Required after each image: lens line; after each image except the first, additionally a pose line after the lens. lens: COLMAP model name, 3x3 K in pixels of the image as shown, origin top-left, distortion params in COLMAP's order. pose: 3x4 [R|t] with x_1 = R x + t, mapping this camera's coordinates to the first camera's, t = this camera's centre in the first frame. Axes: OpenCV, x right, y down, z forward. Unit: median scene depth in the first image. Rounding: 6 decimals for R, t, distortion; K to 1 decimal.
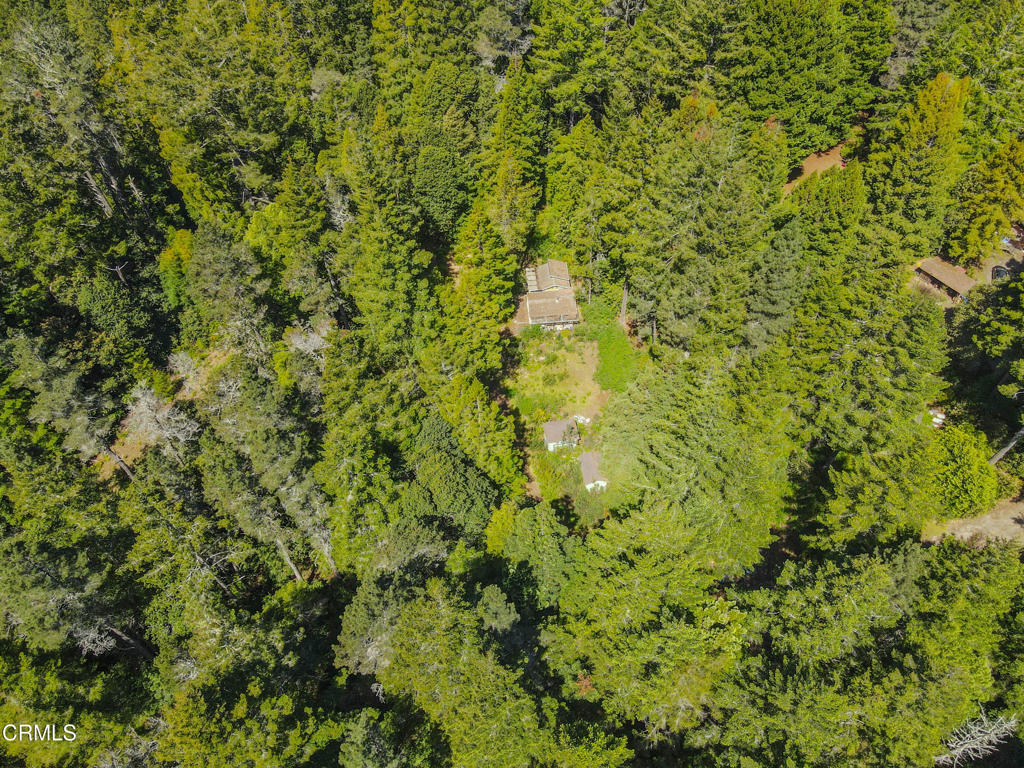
lens RADIAL K [[760.6, 0, 512.0], [0, 760.6, 384.0], [0, 0, 1]] dist [-0.085772, 0.000043]
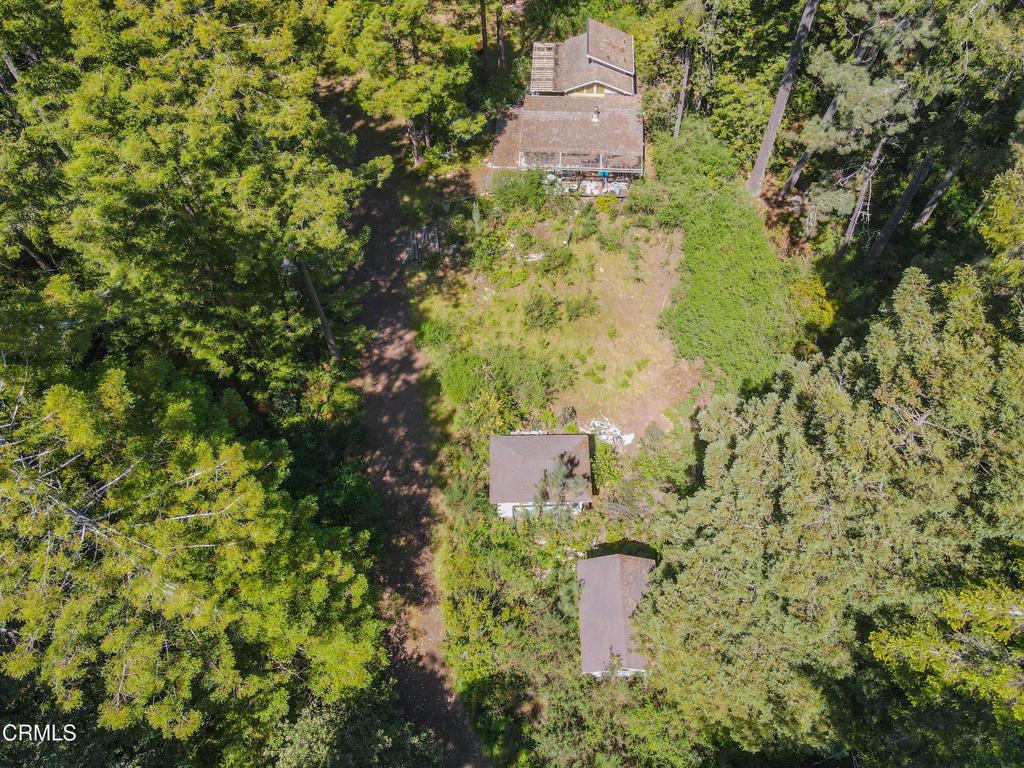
lens RADIAL K [[760.6, 0, 512.0], [0, 760.6, 384.0], [0, 0, 1]] dist [-0.085772, 0.000043]
pose [[0.988633, 0.131321, -0.073214, 0.064148], [-0.124684, 0.988209, 0.088863, -0.002186], [0.084020, -0.078724, 0.993349, 0.601053]]
